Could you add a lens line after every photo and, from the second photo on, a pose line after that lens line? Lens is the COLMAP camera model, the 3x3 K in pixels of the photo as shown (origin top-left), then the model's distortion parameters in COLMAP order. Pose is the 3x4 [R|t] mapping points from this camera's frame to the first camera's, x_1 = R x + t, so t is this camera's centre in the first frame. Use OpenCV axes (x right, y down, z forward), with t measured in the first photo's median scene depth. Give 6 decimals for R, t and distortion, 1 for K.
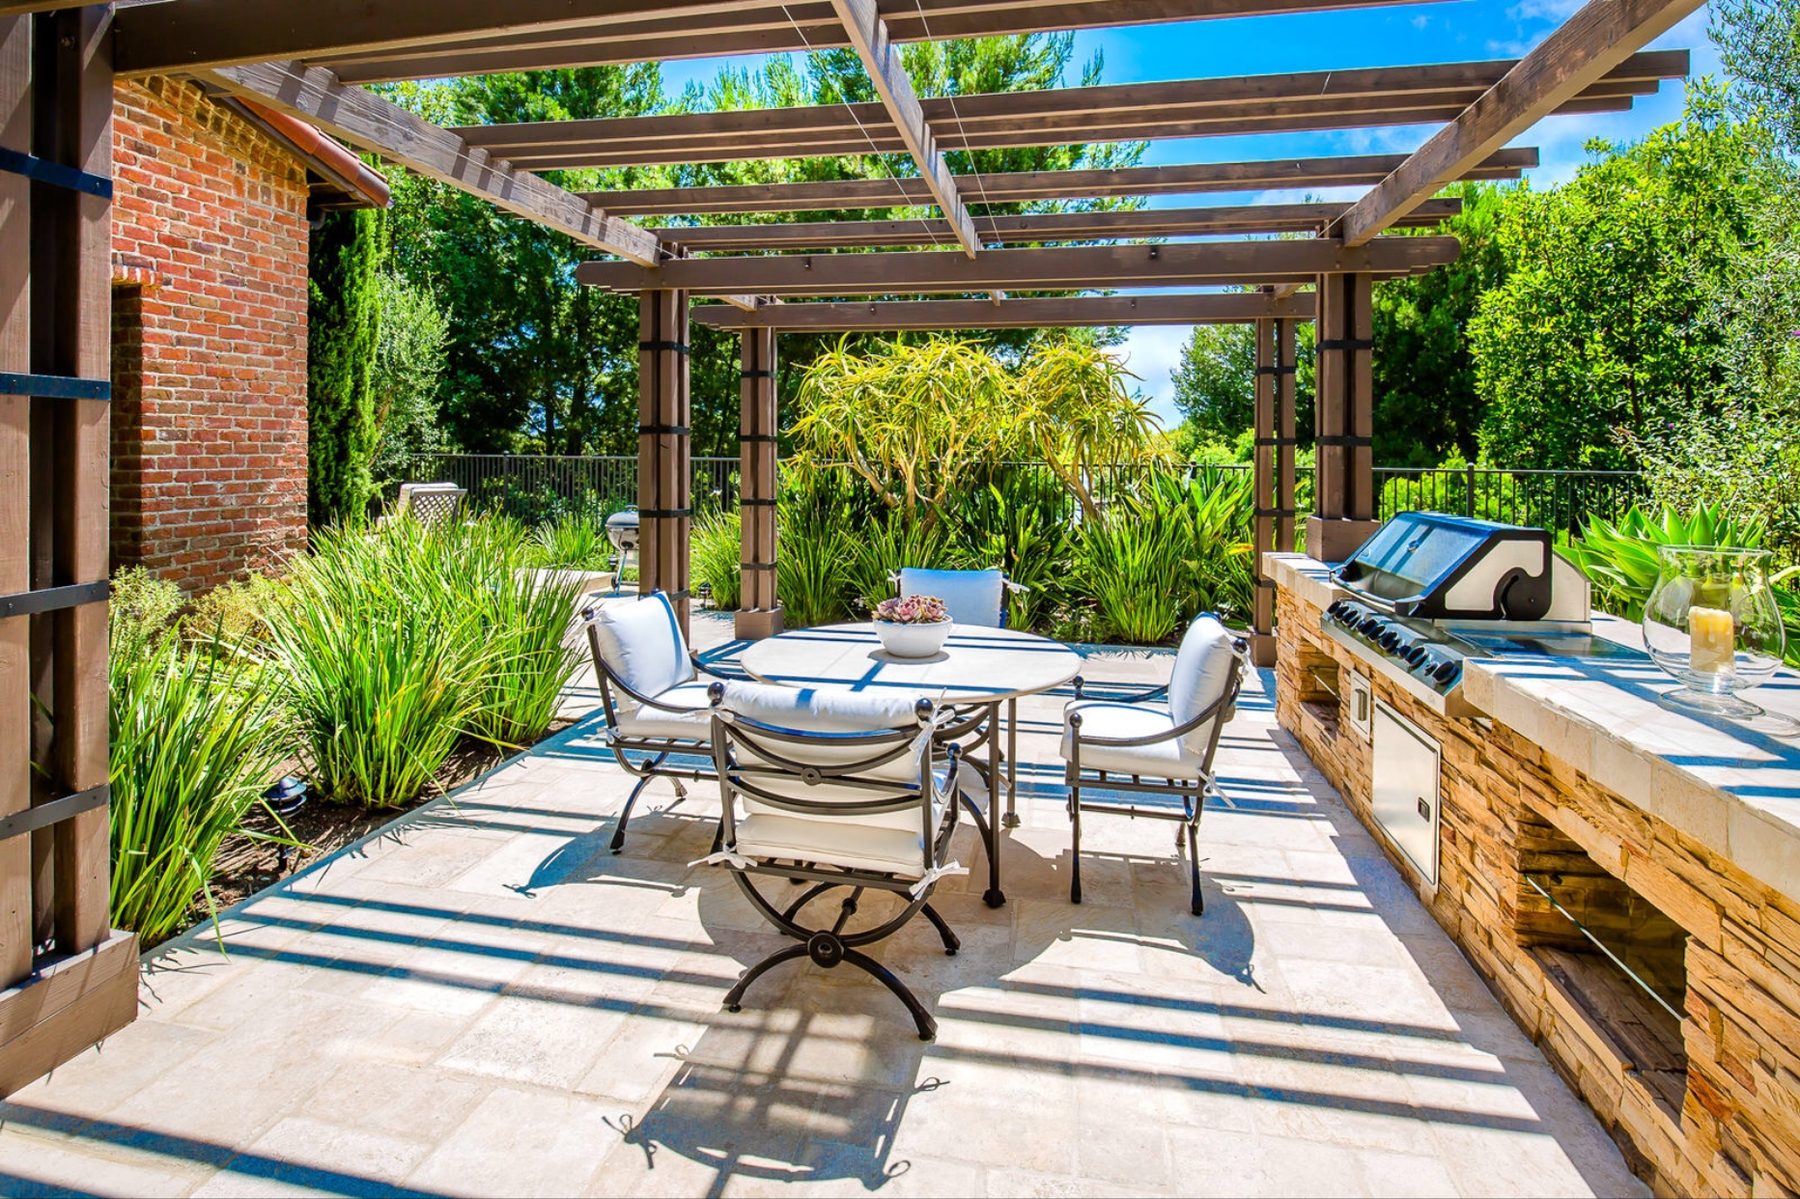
lens RADIAL K [[848.8, 0, 900.0], [0, 848.8, 599.5], [0, 0, 1]] dist [-0.014353, -0.000187]
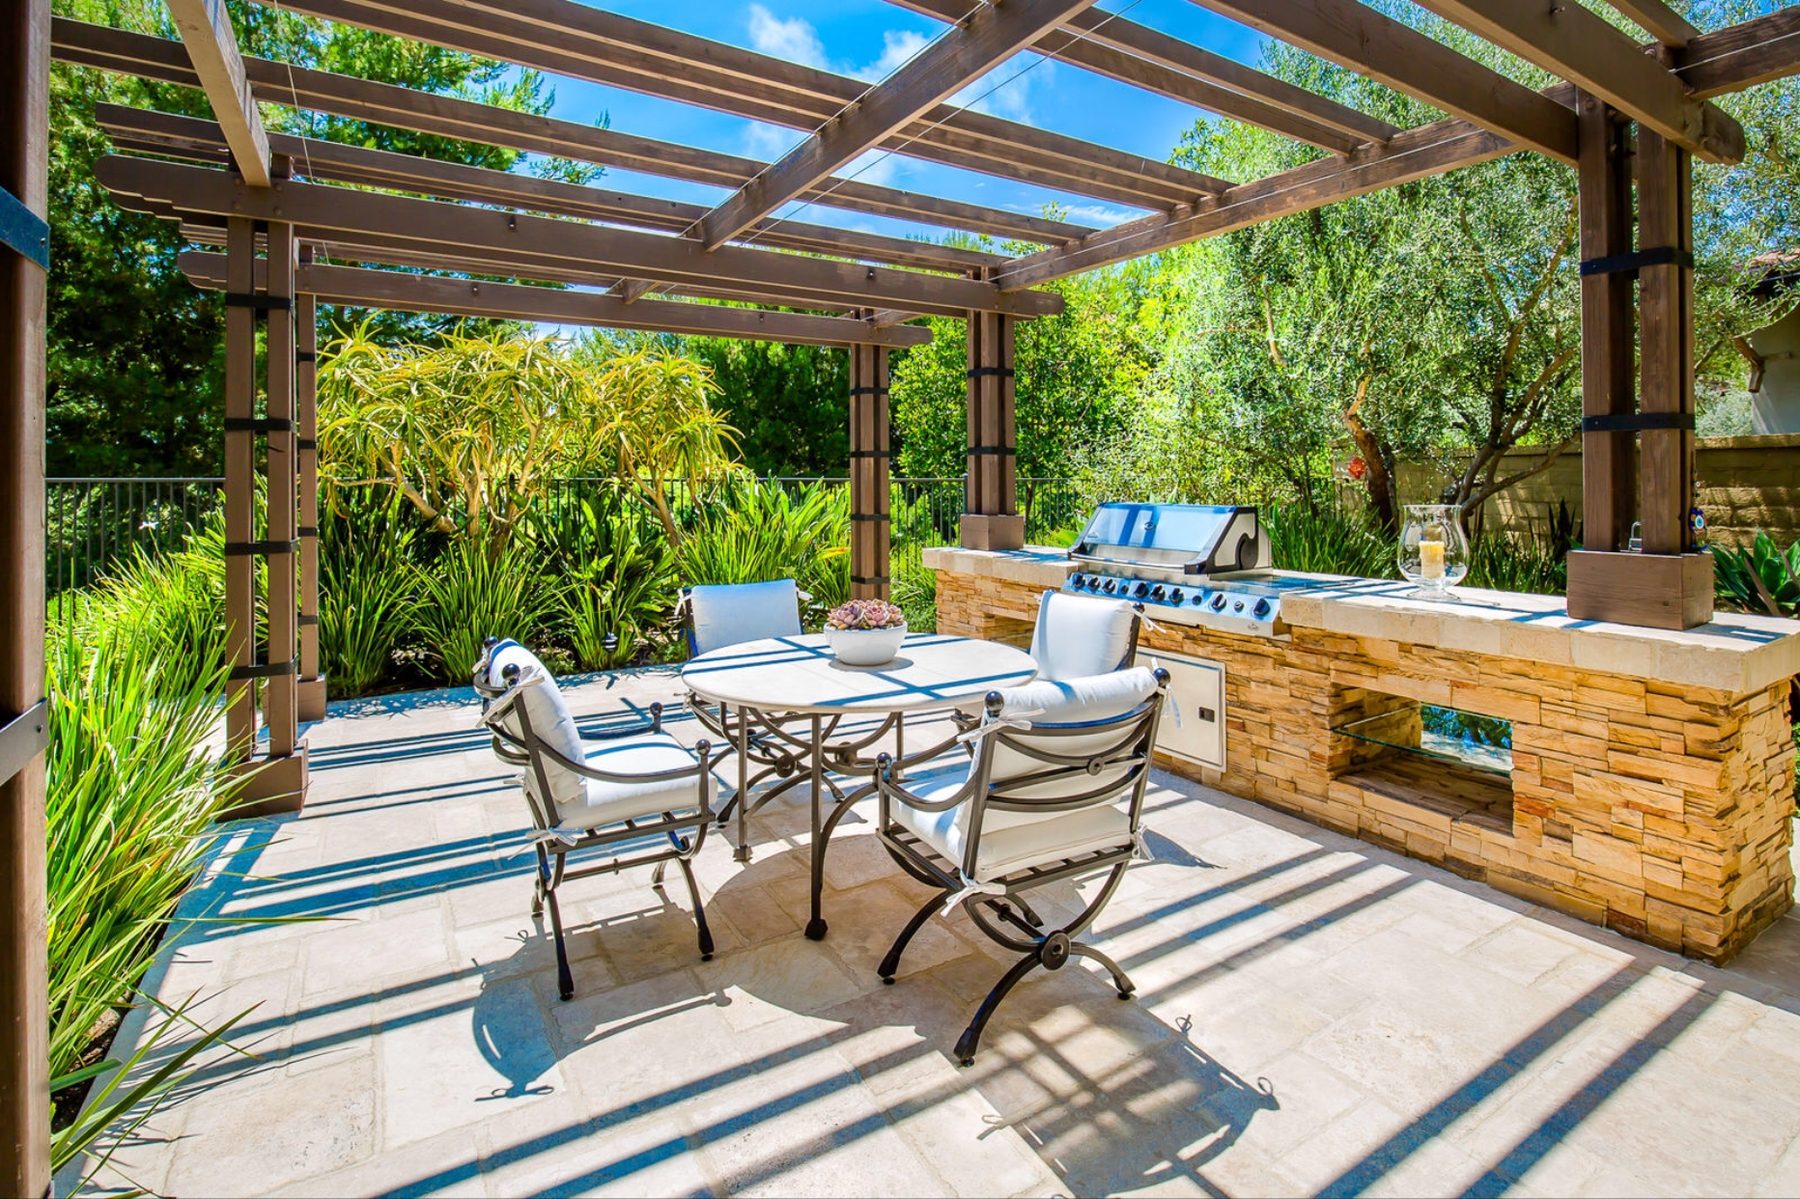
lens RADIAL K [[856.4, 0, 900.0], [0, 856.4, 599.5], [0, 0, 1]] dist [-0.002414, 0.000066]
pose [[0.742539, -0.100185, 0.662267, -0.841784], [0.119063, 0.992747, 0.016684, -0.024306], [-0.659135, 0.066463, 0.749082, 0.355895]]
